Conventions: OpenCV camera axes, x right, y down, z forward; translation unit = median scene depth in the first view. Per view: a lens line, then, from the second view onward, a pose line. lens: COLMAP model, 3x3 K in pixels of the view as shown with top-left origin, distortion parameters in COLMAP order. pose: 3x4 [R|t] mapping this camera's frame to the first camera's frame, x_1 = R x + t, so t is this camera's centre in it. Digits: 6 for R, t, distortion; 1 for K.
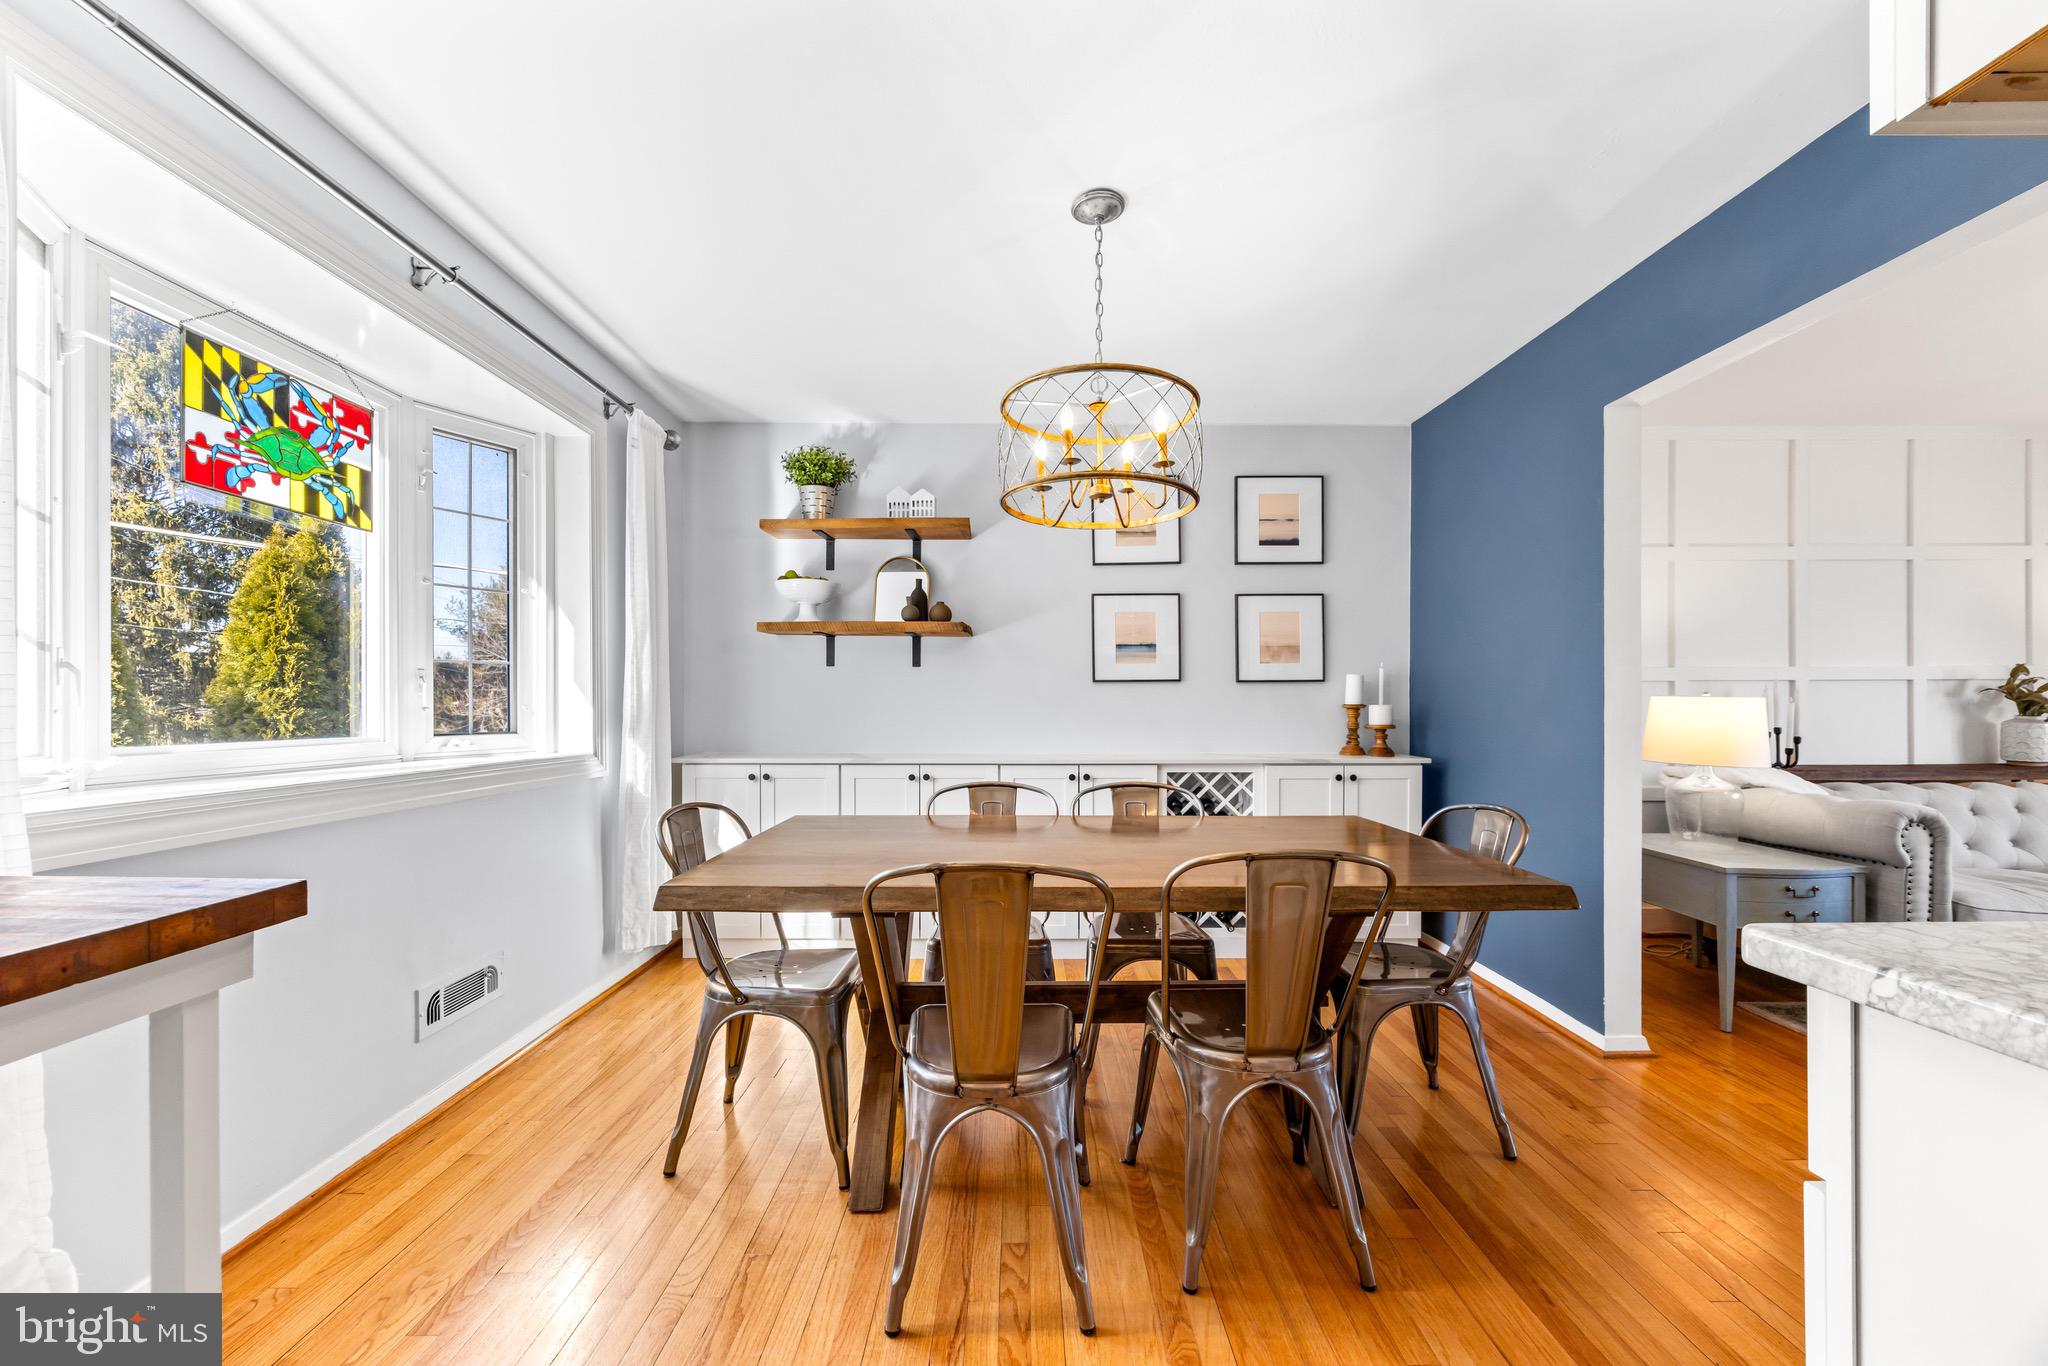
lens RADIAL K [[781.0, 0, 1023.4], [0, 781.0, 711.0], [0, 0, 1]] dist [-0.001630, 0.000280]
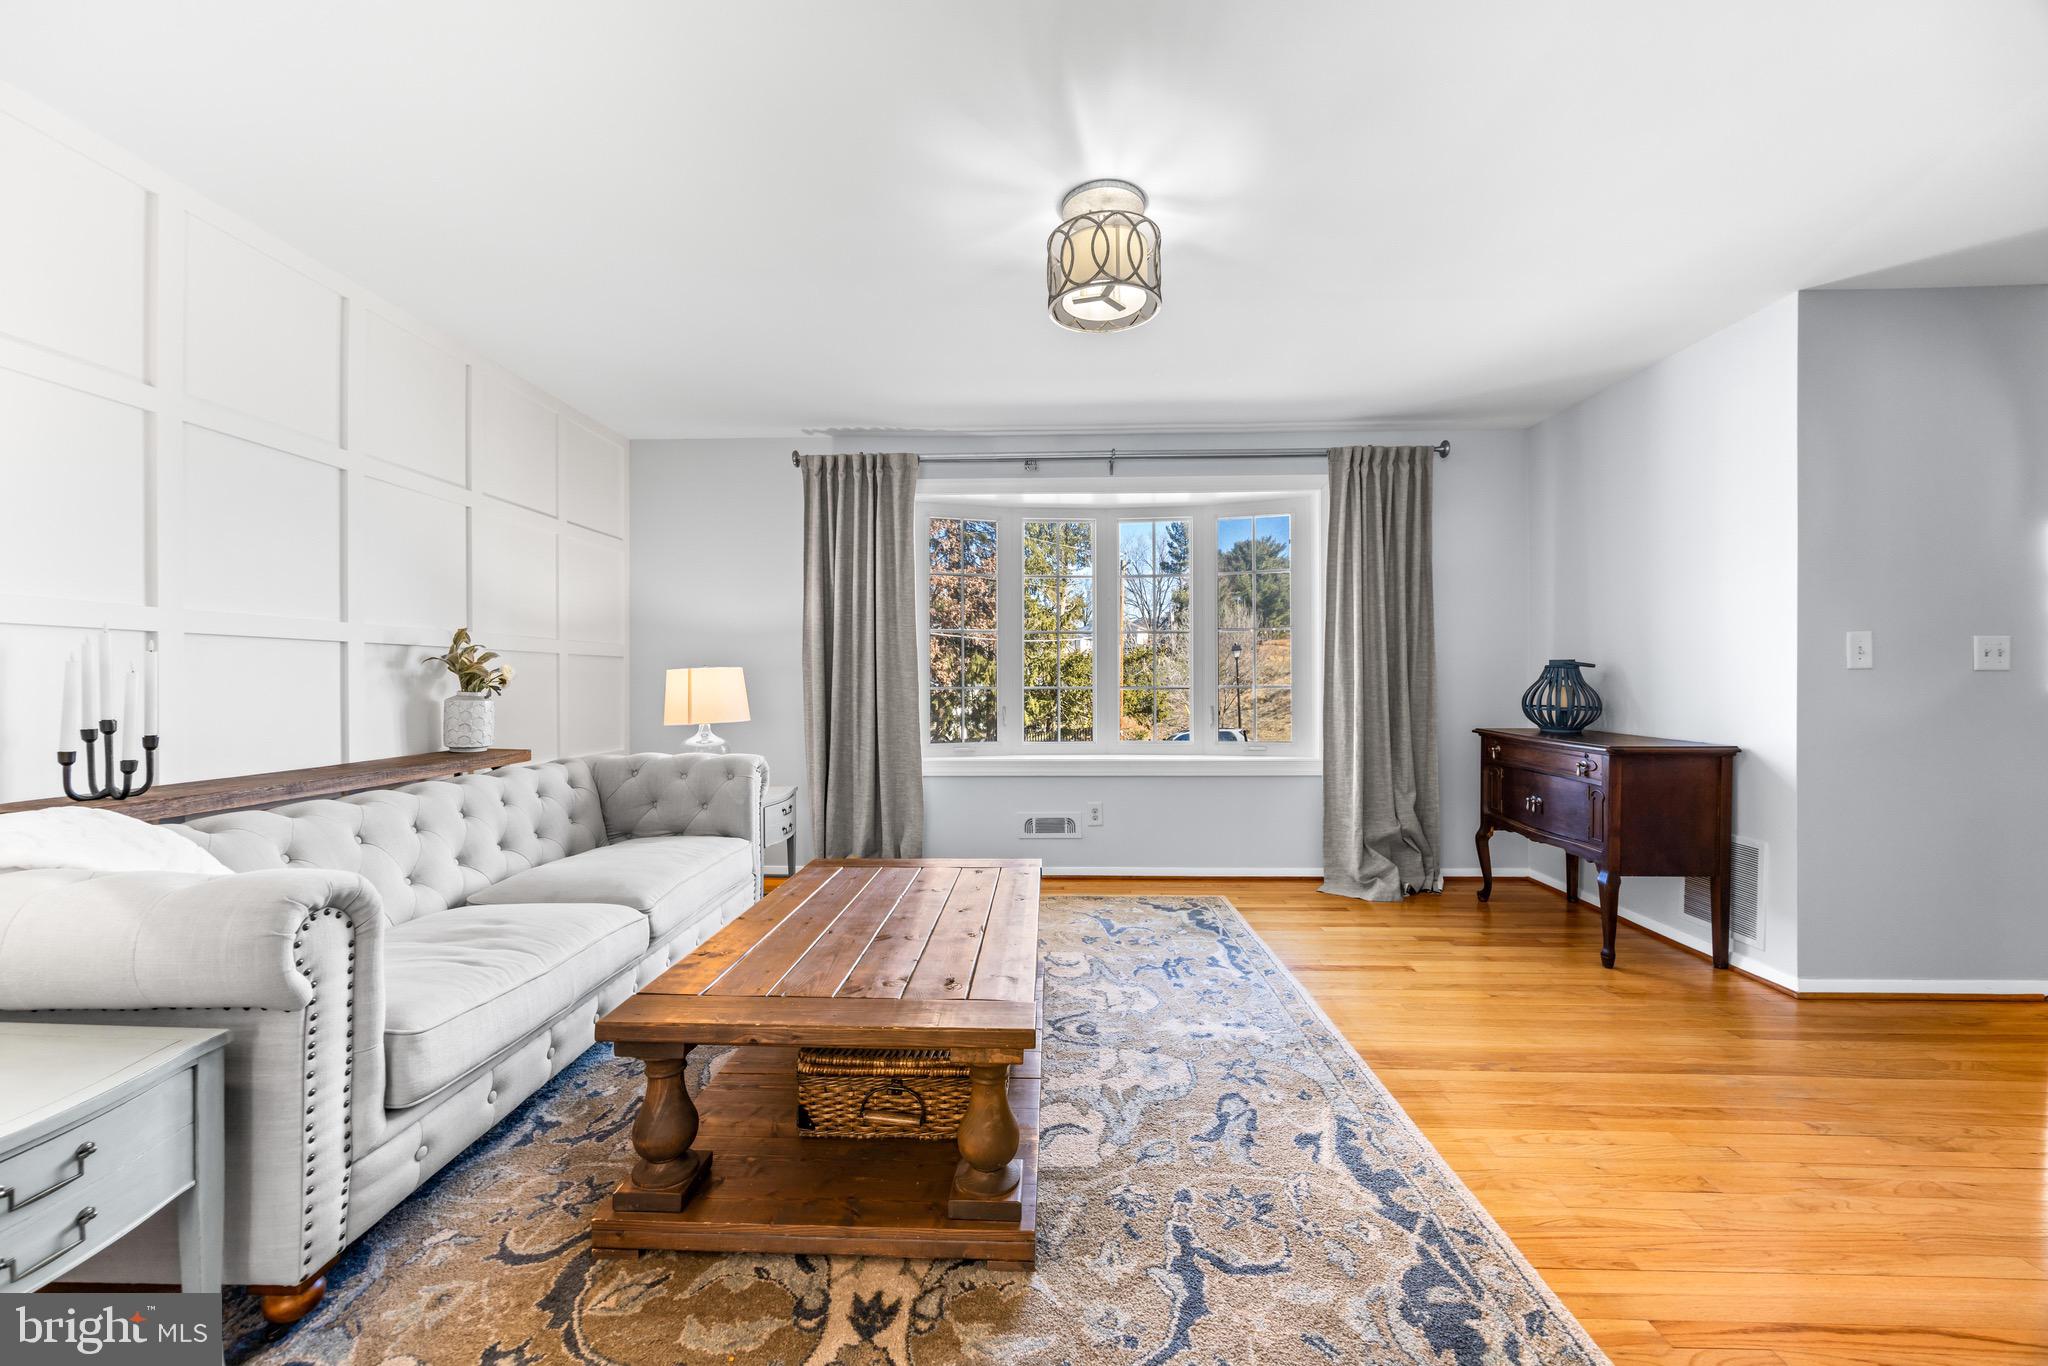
lens RADIAL K [[791.2, 0, 1023.4], [0, 791.2, 676.8], [0, 0, 1]] dist [-0.002019, 0.000022]
pose [[0.034052, 0.007922, 0.999389, 0.477421], [0.006117, 0.999948, -0.008135, 0.000771], [-0.999401, 0.006391, 0.034001, 0.389712]]
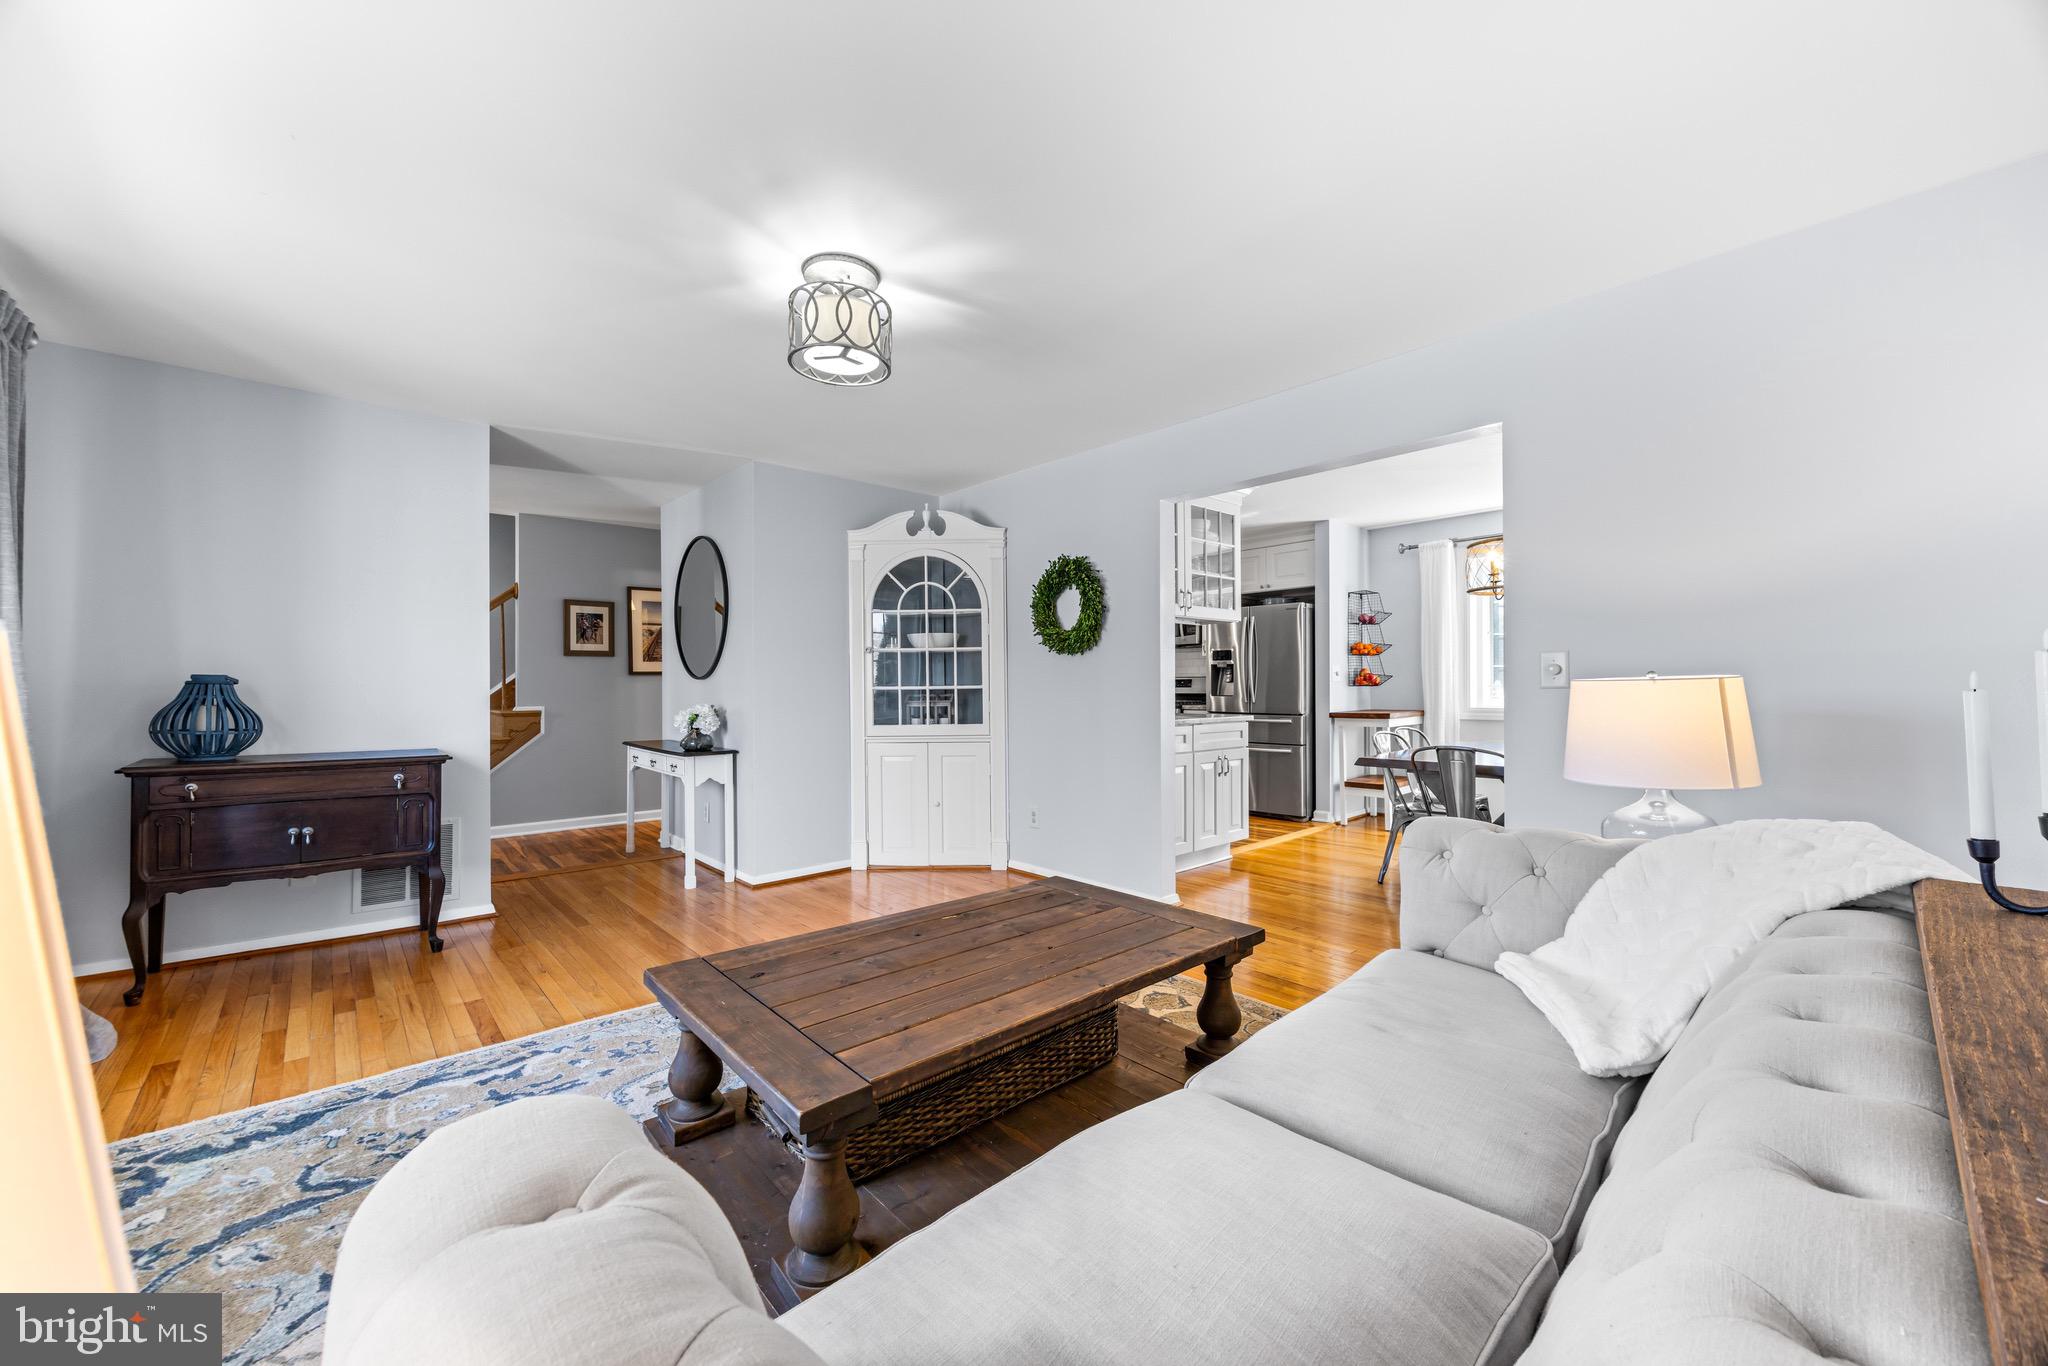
lens RADIAL K [[766.6, 0, 1024.0], [0, 766.6, 683.0], [0, 0, 1]] dist [-0.000370, -0.000022]
pose [[-0.744610, 0.004088, -0.667488, 1.441699], [0.003821, 0.999991, 0.001862, -0.015204], [0.667489, -0.001164, -0.744619, 0.961851]]
